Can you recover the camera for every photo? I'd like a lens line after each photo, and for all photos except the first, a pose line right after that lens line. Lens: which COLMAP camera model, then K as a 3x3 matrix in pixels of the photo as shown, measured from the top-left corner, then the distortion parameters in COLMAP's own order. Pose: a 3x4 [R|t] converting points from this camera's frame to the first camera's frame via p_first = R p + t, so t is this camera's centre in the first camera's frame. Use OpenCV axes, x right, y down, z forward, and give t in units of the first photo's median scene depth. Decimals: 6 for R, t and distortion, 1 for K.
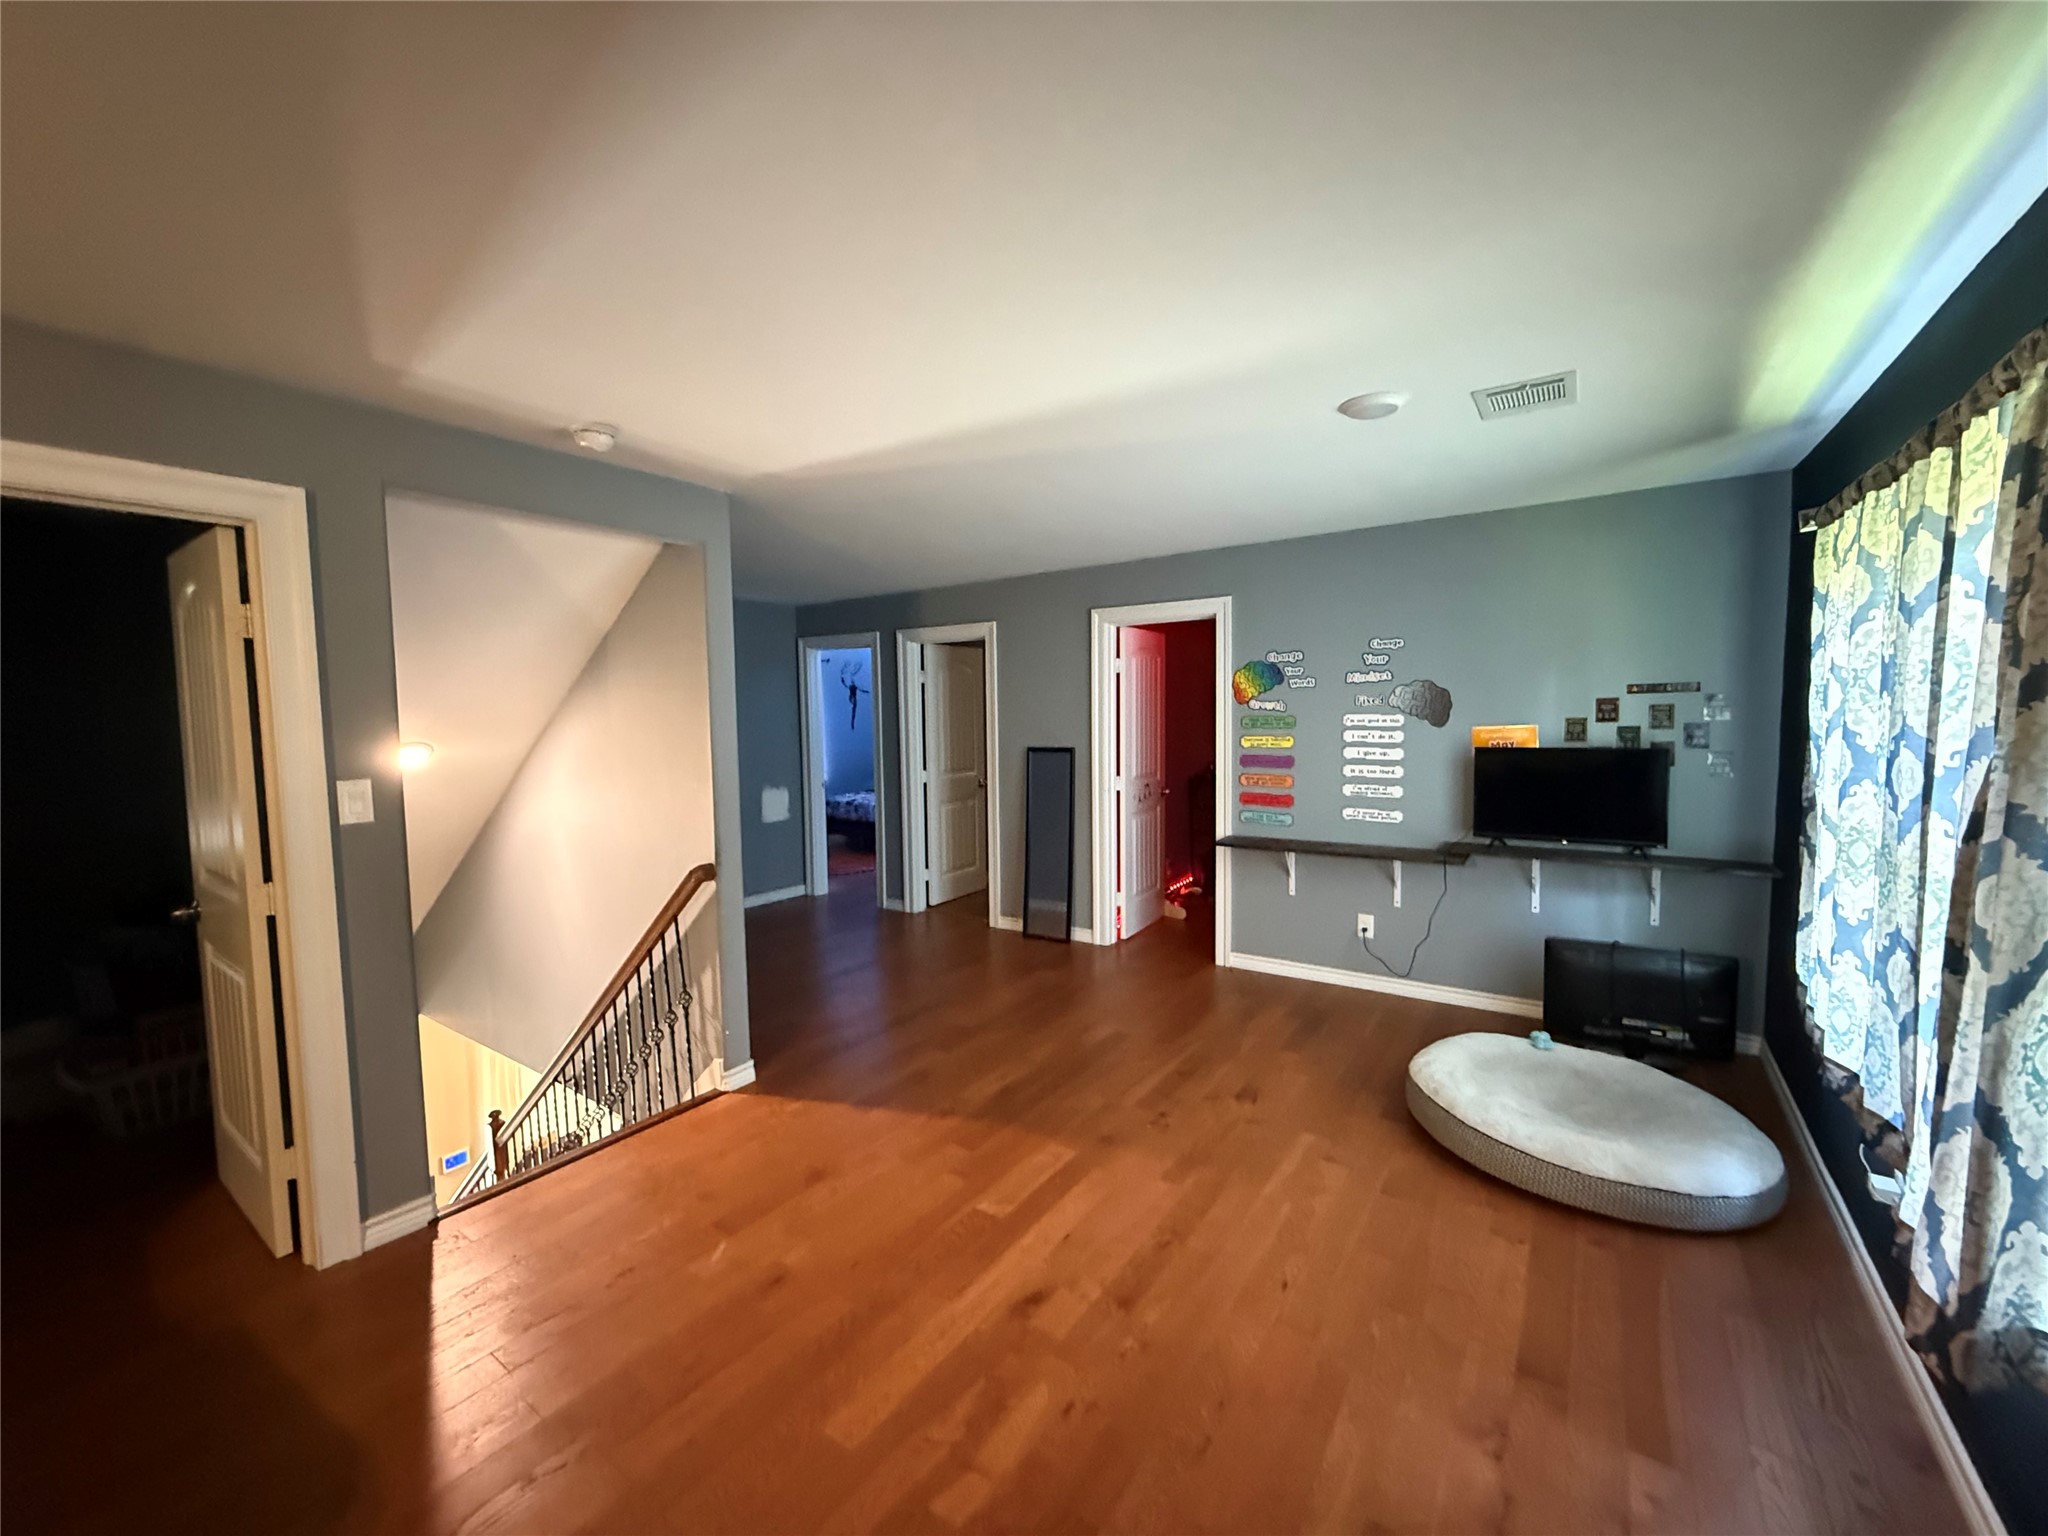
lens RADIAL K [[820.4, 0, 1023.0], [0, 820.4, 772.5], [0, 0, 1]] dist [0.002115, -0.000498]
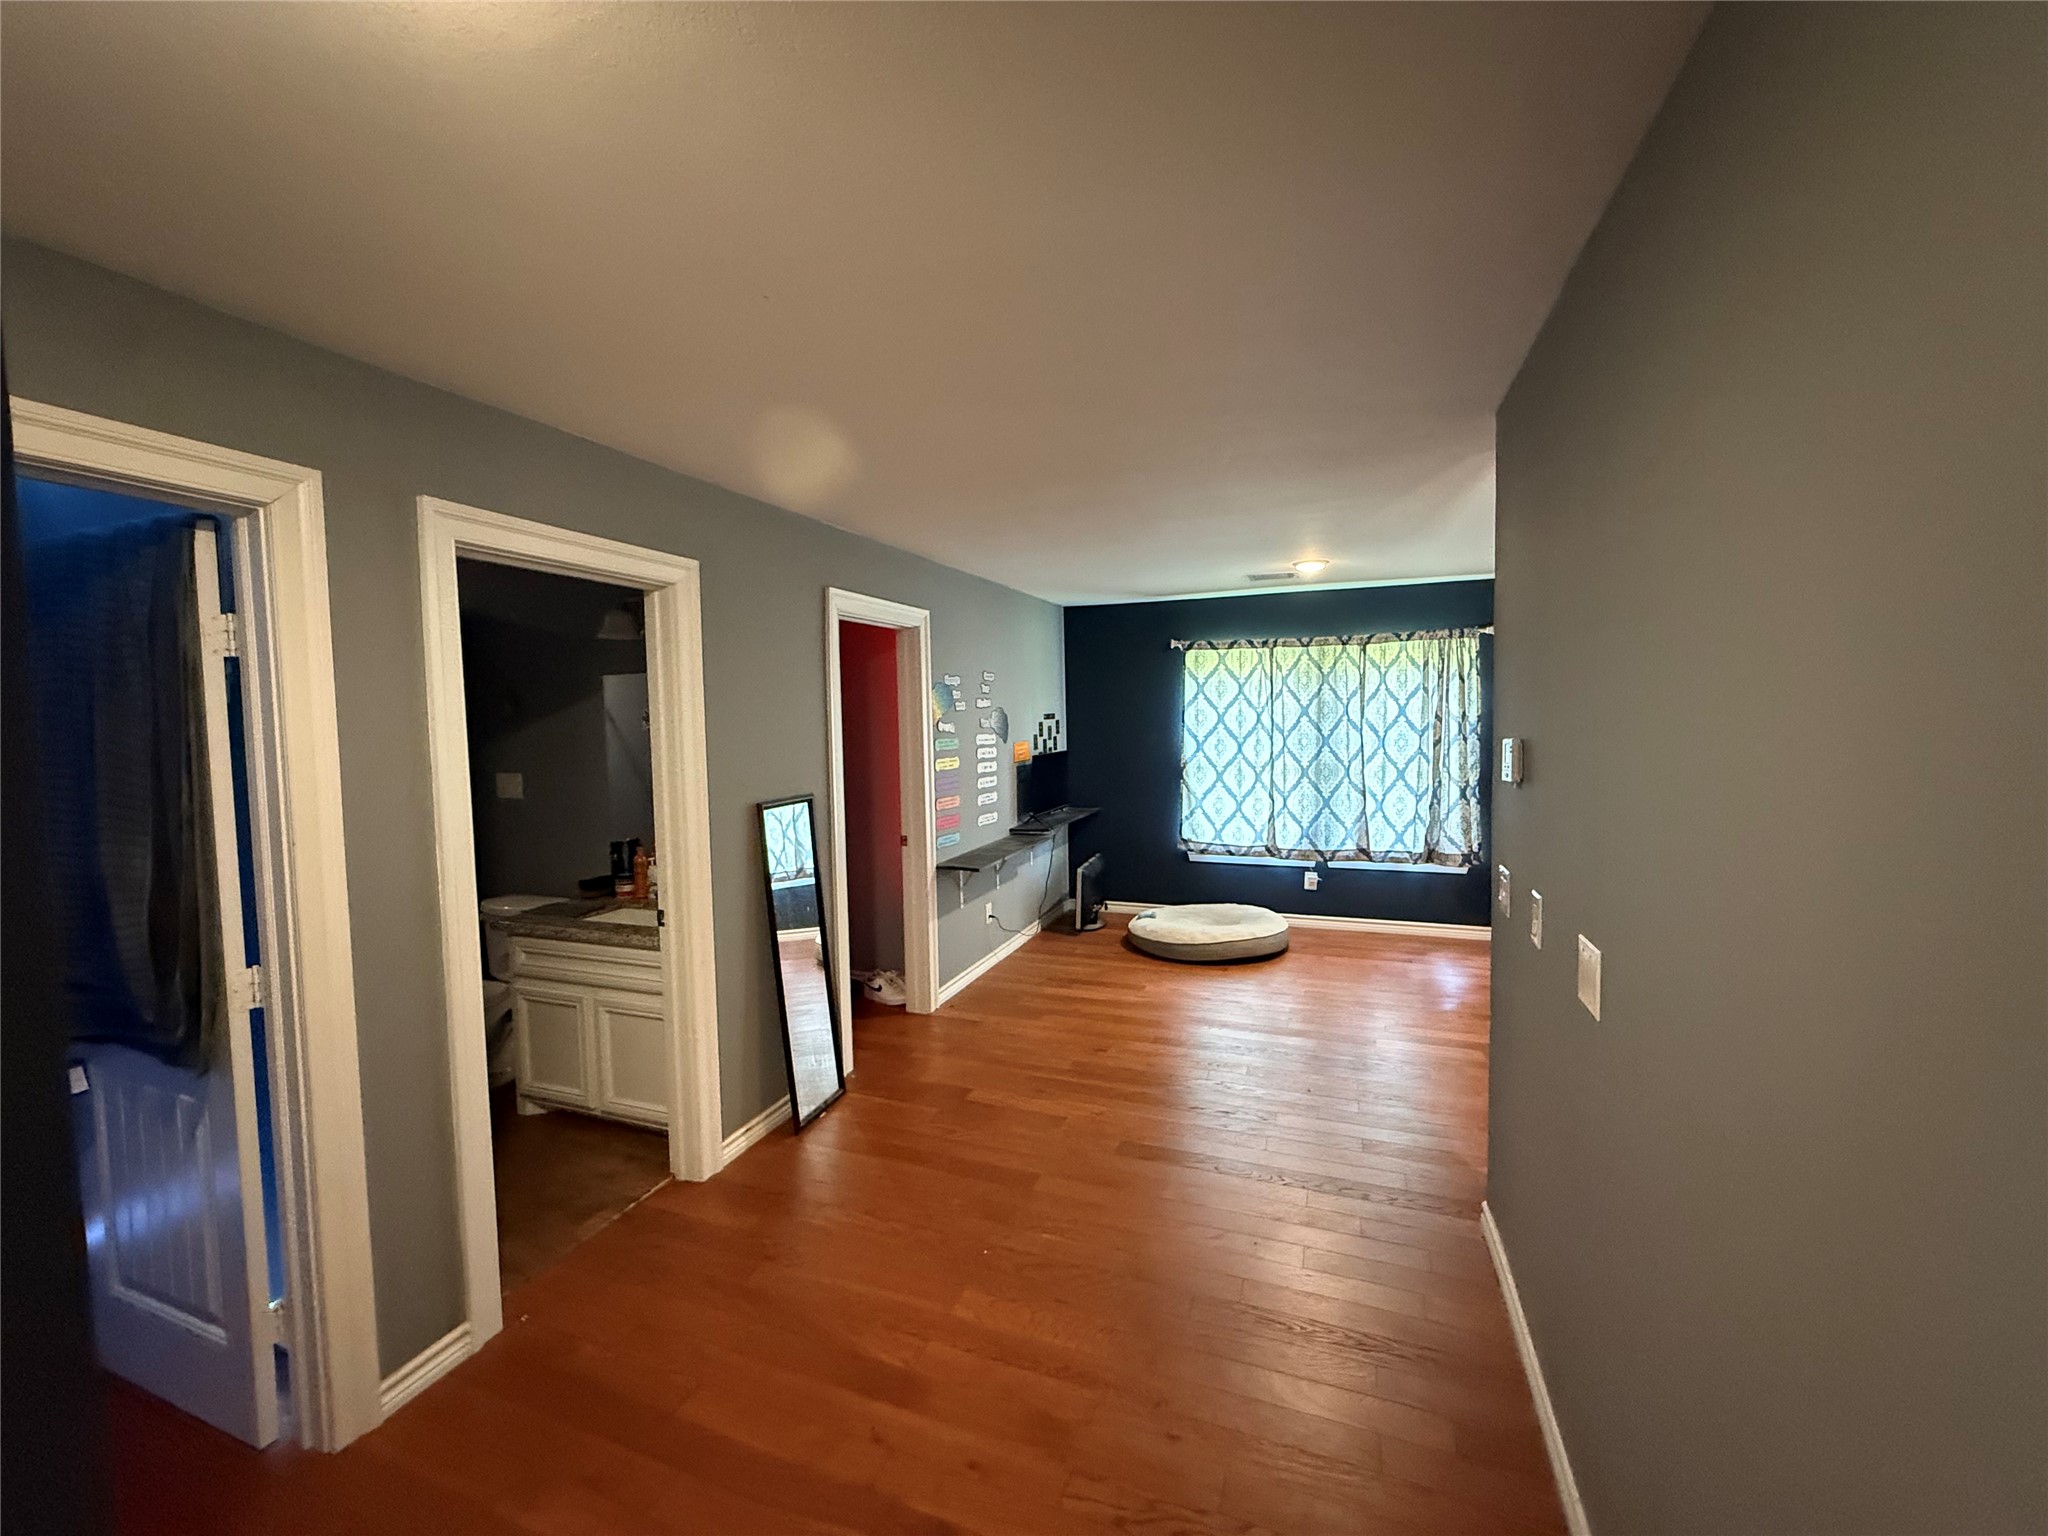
lens RADIAL K [[820.4, 0, 1023.0], [0, 820.4, 767.5], [0, 0, 1]] dist [0.002115, -0.000498]
pose [[-0.247263, -0.038094, 0.968199, -0.736460], [0.096406, 0.993302, 0.063702, -0.092948], [-0.964140, 0.109091, -0.241935, 1.224968]]
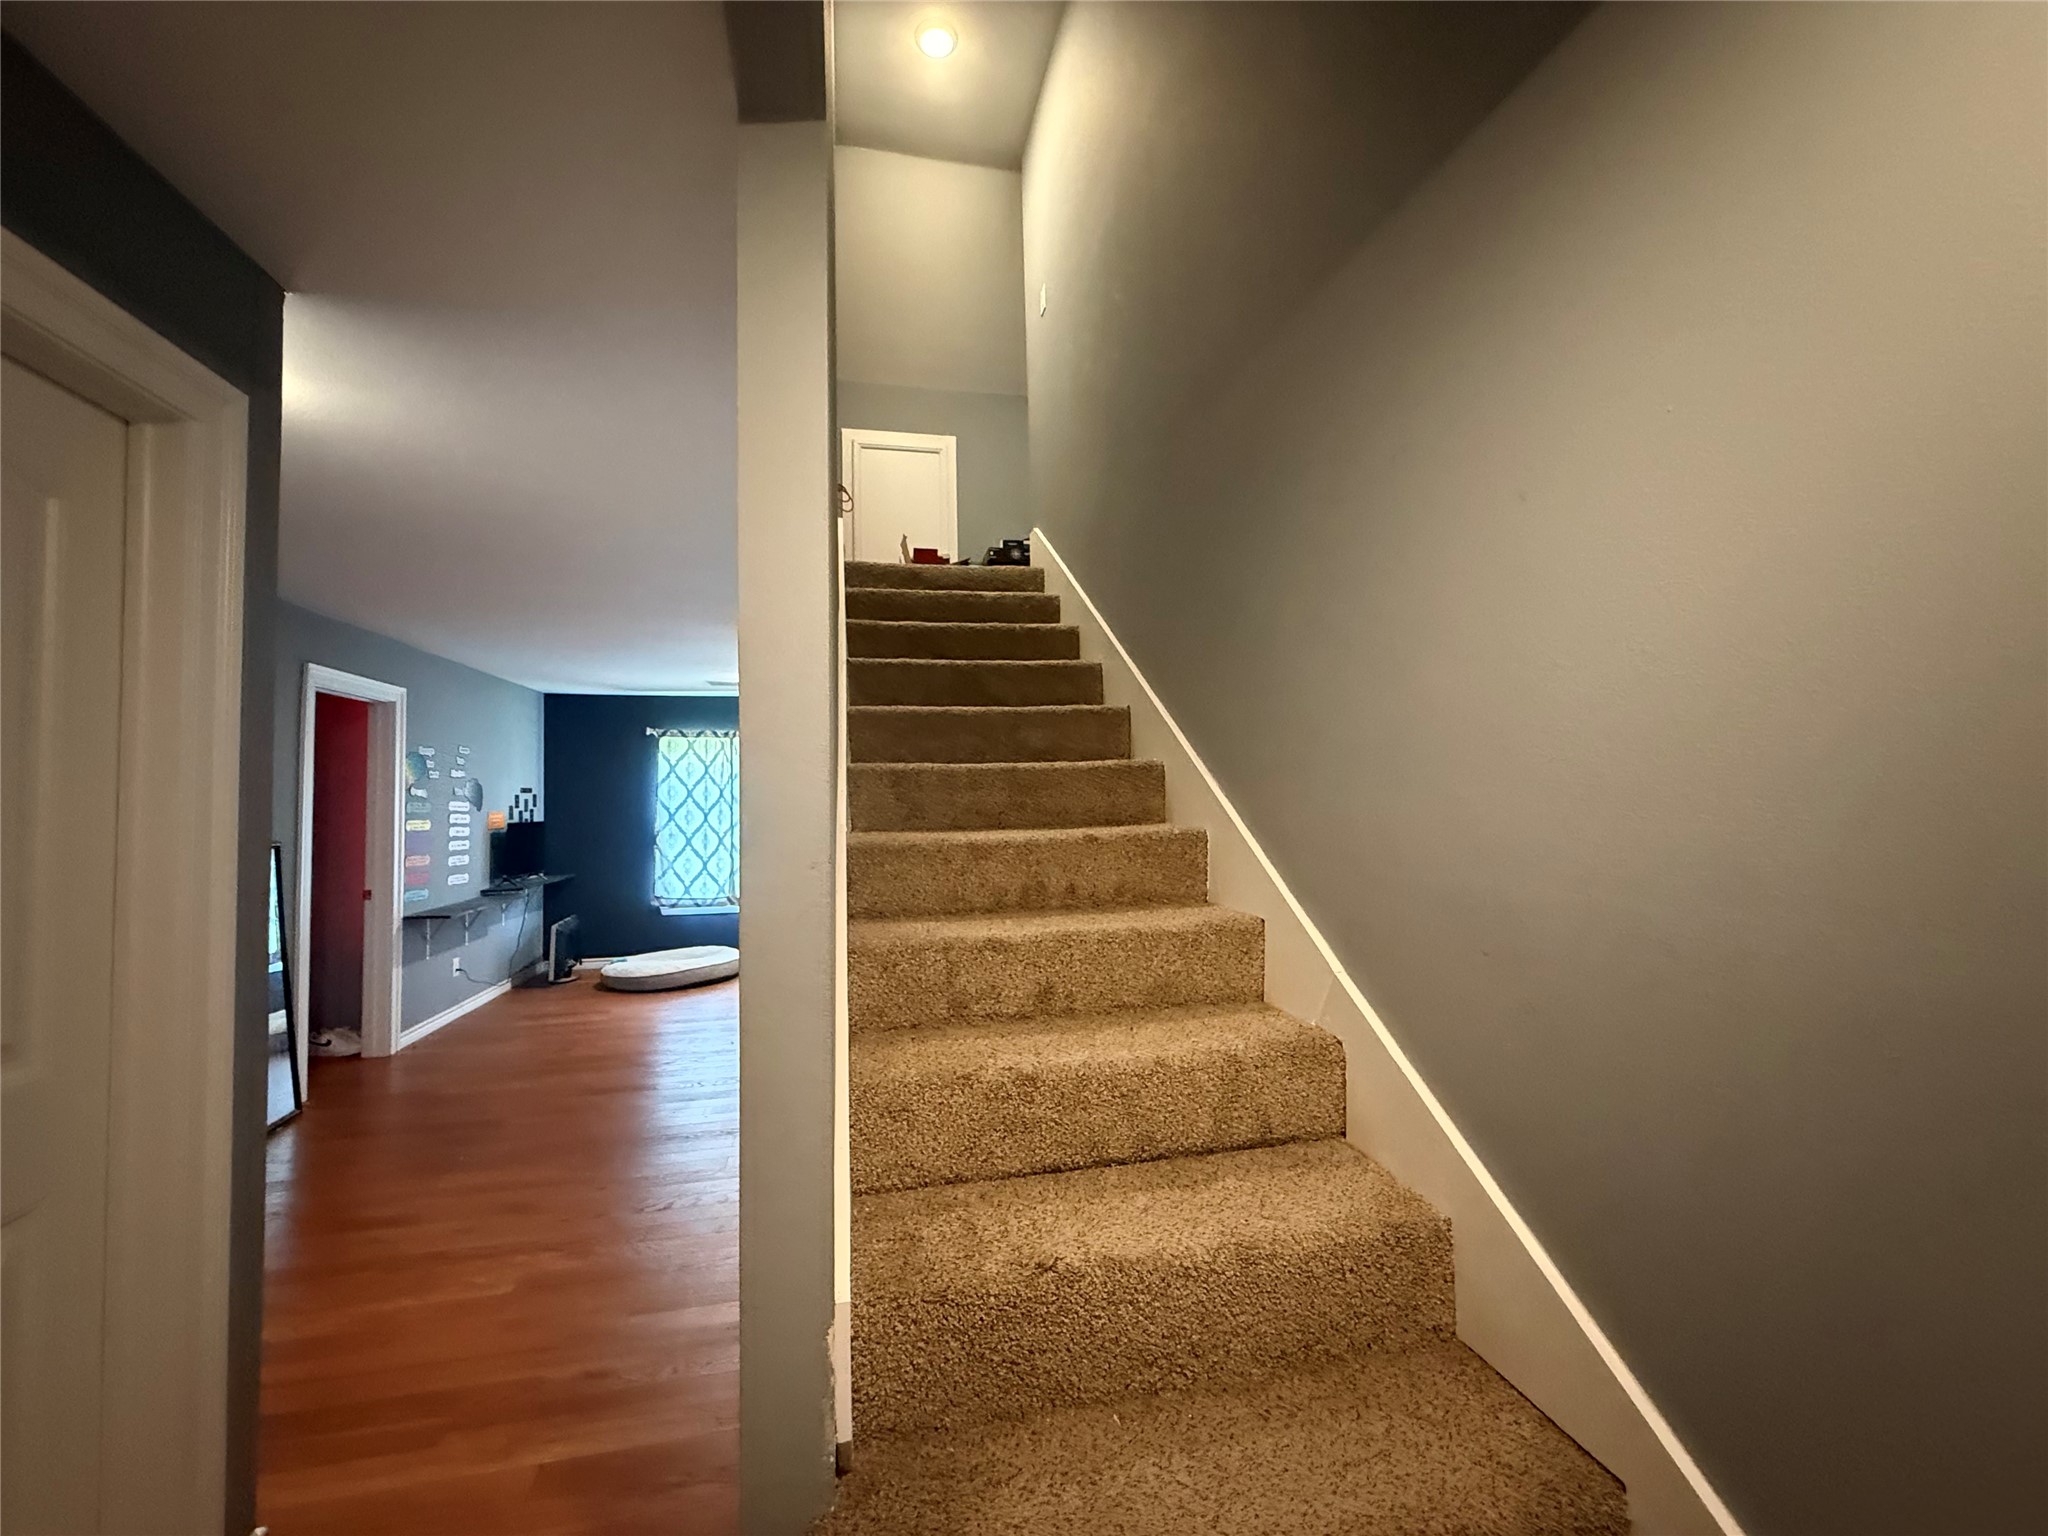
lens RADIAL K [[820.4, 0, 1008.7], [0, 820.4, 763.5], [0, 0, 1]] dist [0.002115, -0.000498]
pose [[-0.725933, 0.068349, 0.684361, -1.115178], [0.086602, 0.996214, -0.007633, -0.045361], [-0.682291, 0.053726, -0.729104, 1.339298]]
